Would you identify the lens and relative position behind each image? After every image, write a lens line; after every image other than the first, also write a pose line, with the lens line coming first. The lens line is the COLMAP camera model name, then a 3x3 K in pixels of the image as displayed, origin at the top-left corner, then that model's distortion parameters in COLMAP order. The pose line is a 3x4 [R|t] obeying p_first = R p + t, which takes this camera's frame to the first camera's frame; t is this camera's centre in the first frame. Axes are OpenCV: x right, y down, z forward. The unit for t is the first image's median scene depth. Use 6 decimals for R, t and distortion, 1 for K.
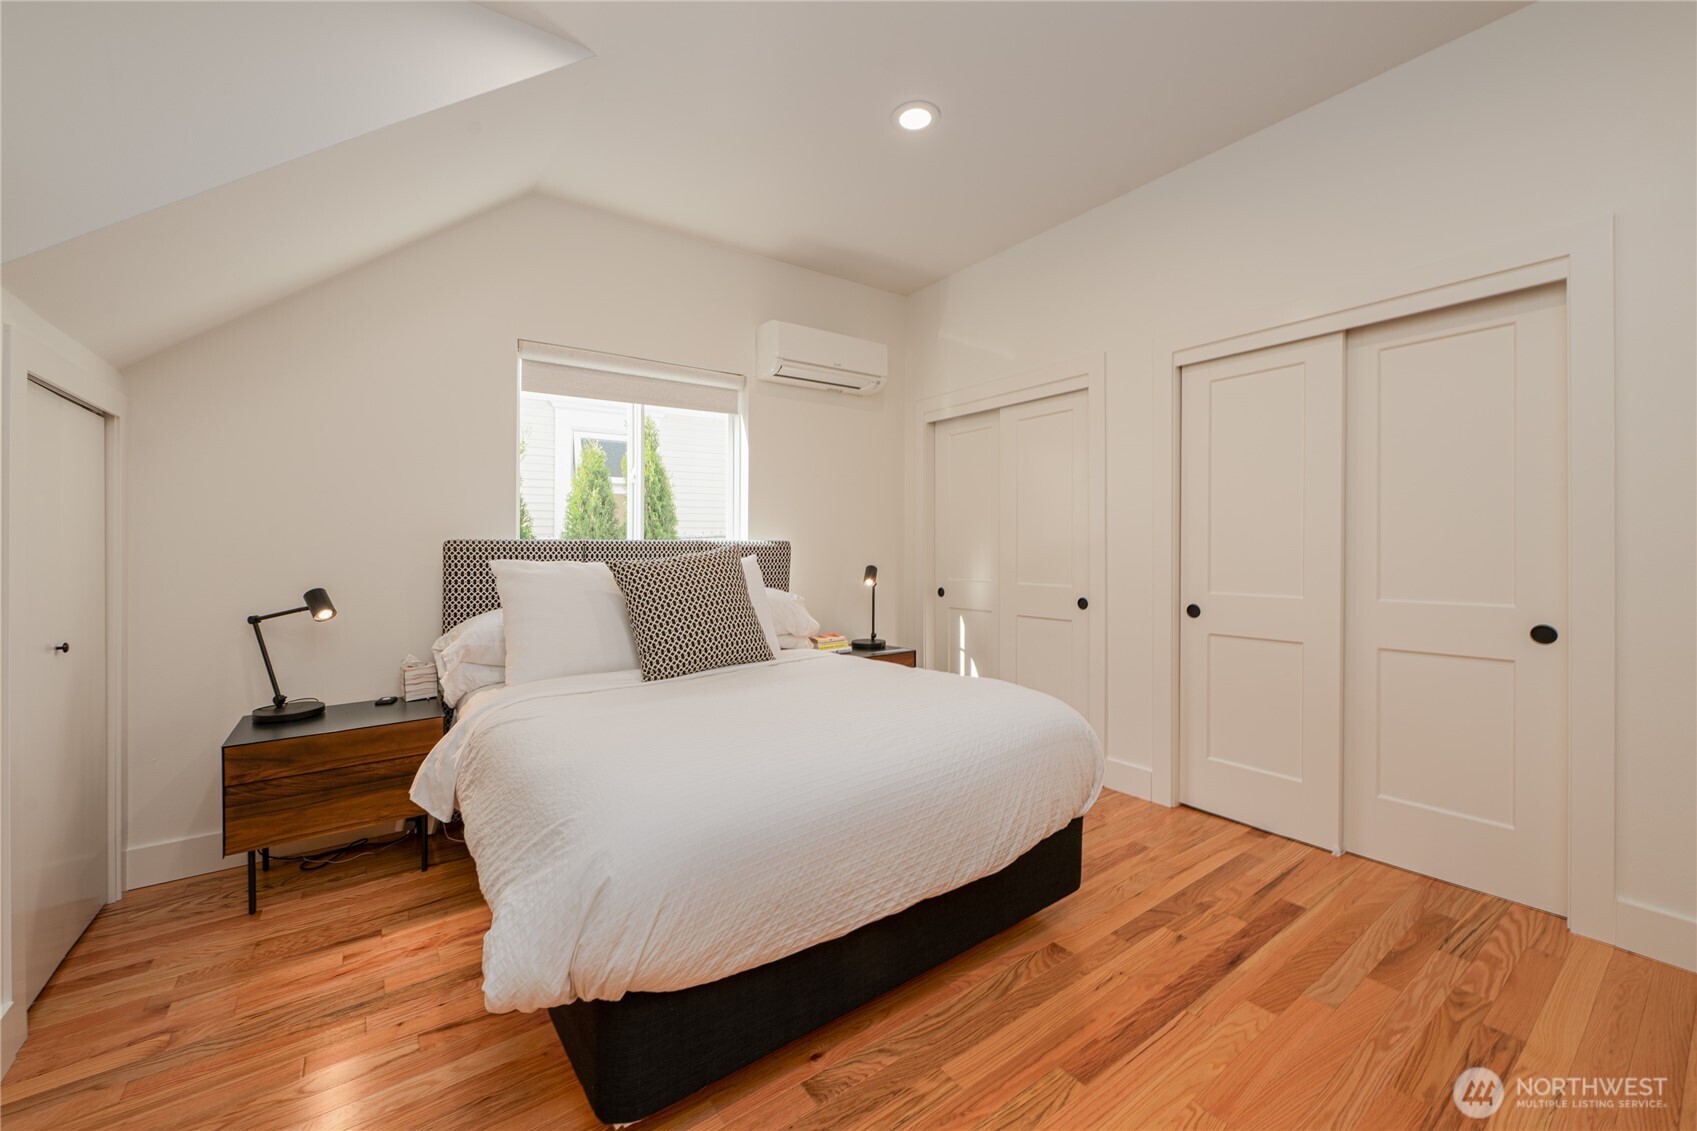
lens RADIAL K [[670.0, 0, 849.3], [0, 670.0, 554.5], [0, 0, 1]] dist [0.001813, -0.001057]
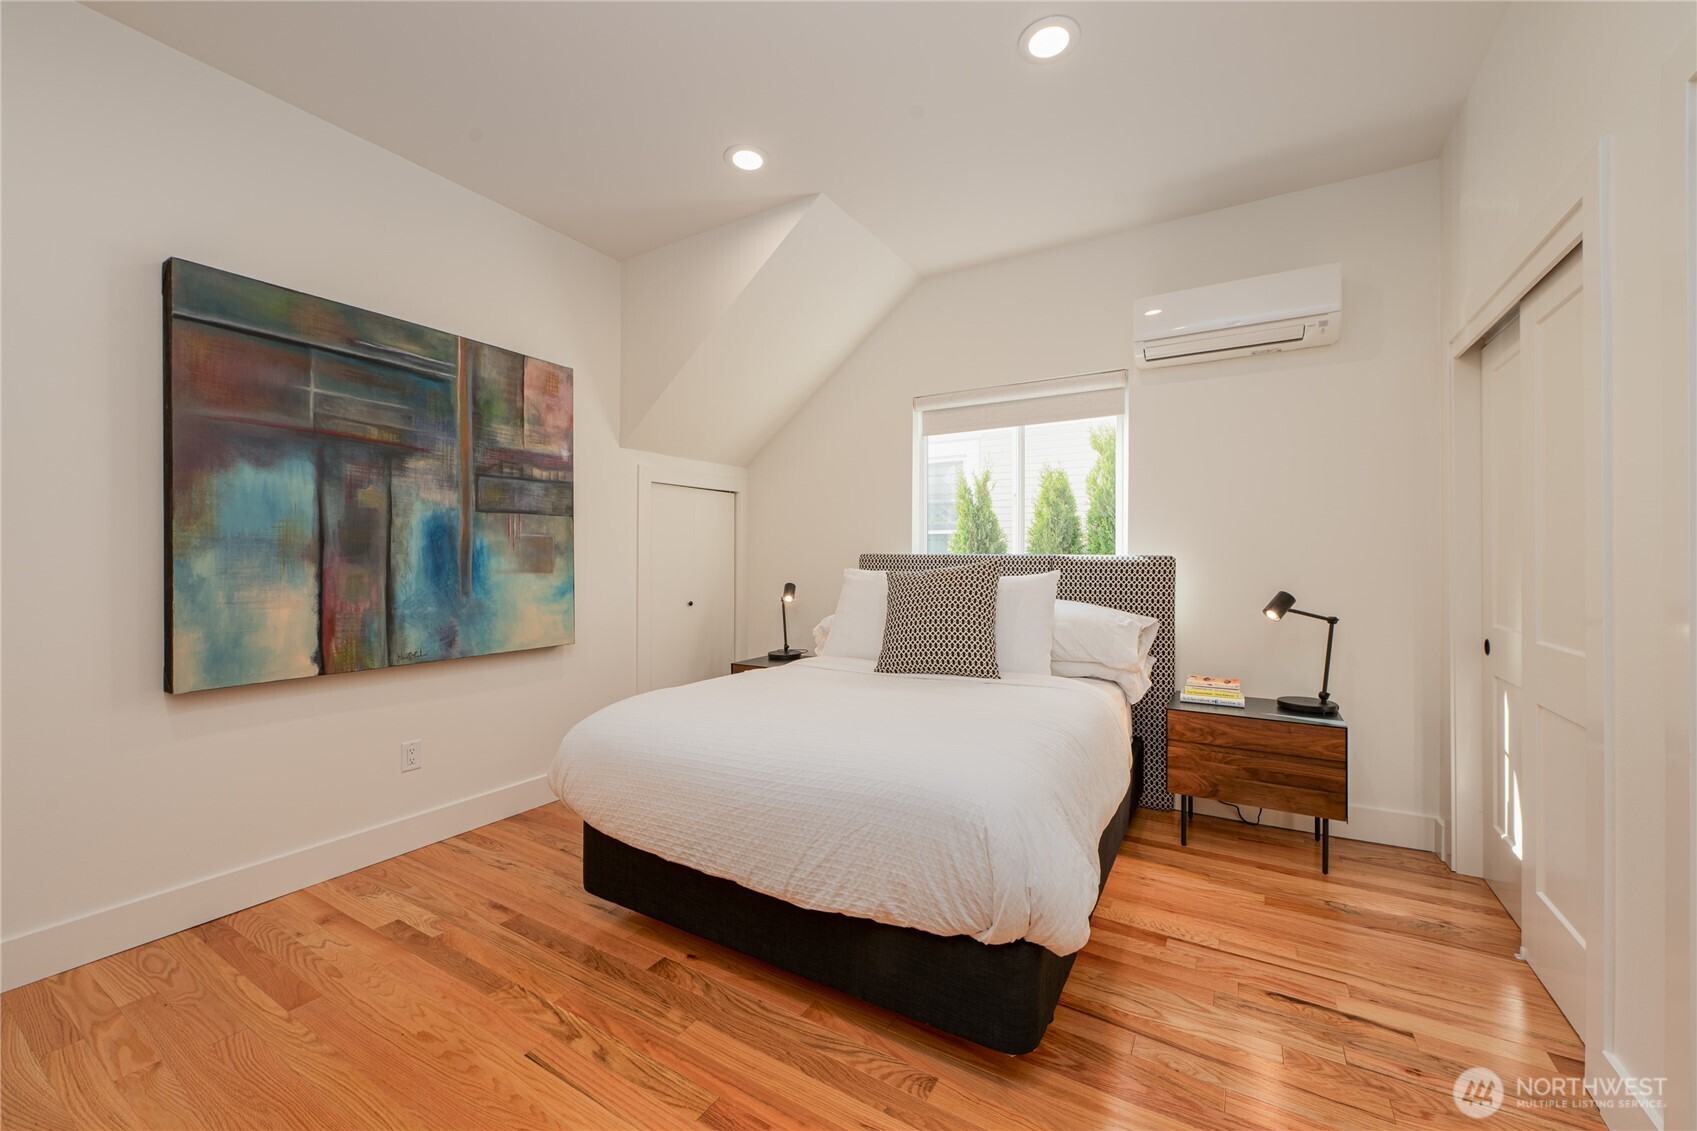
lens RADIAL K [[670.0, 0, 849.7], [0, 670.0, 553.5], [0, 0, 1]] dist [0.001813, -0.001057]
pose [[0.385606, 0.004651, -0.922652, 1.070521], [-0.015143, 0.999885, -0.001288, -0.031713], [0.922539, 0.014469, 0.385632, 0.649921]]
